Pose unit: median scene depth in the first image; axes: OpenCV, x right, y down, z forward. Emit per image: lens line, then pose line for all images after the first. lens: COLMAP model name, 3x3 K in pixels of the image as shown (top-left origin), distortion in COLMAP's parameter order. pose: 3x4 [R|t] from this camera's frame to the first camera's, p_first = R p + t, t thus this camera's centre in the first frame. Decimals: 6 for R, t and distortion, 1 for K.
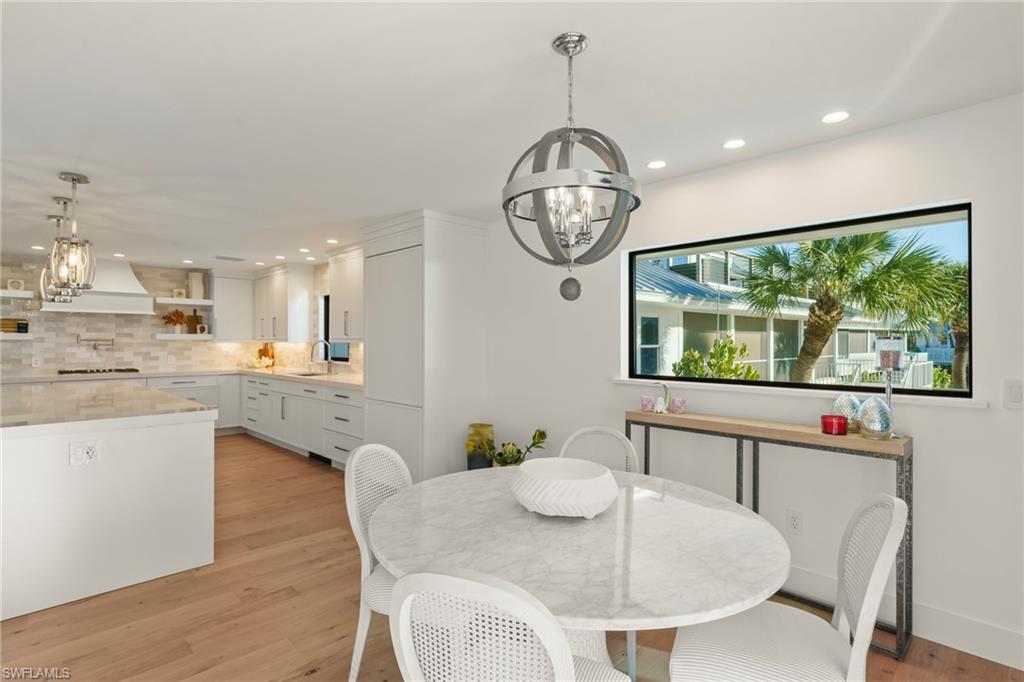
lens RADIAL K [[512.3, 0, 507.4], [0, 512.3, 336.1], [0, 0, 1]] dist [0.008674, -0.001295]
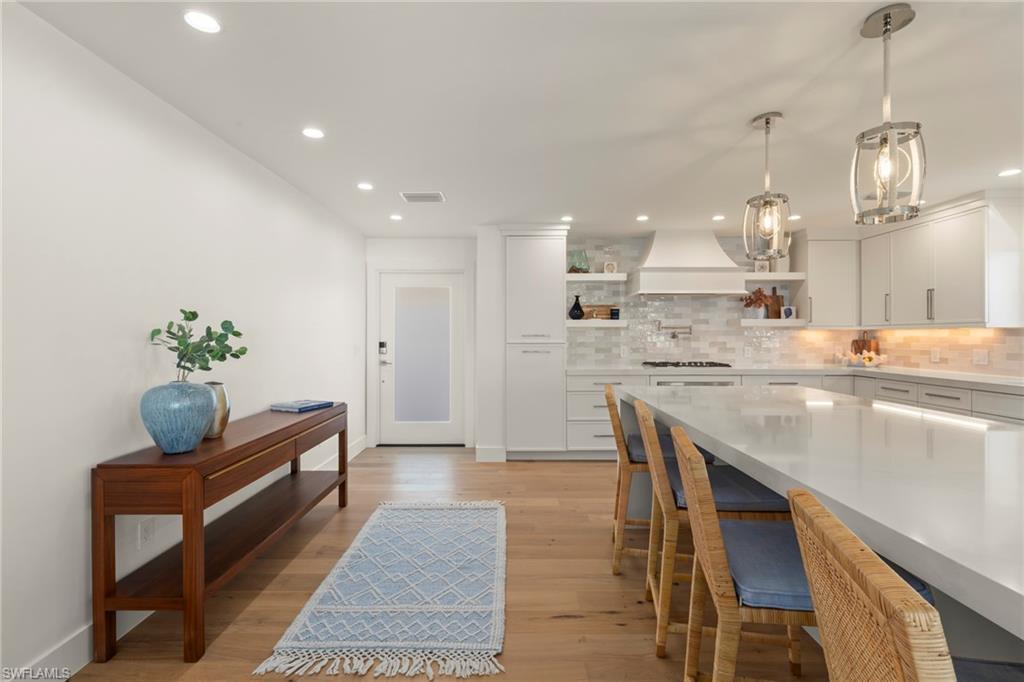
lens RADIAL K [[461.8, 0, 509.6], [0, 461.8, 336.7], [0, 0, 1]] dist [-0.001153, -0.000071]
pose [[0.717182, 0.001458, -0.696884, -0.442374], [0.007926, 0.999916, 0.010248, 0.012389], [0.696840, -0.012873, 0.717111, 0.244647]]
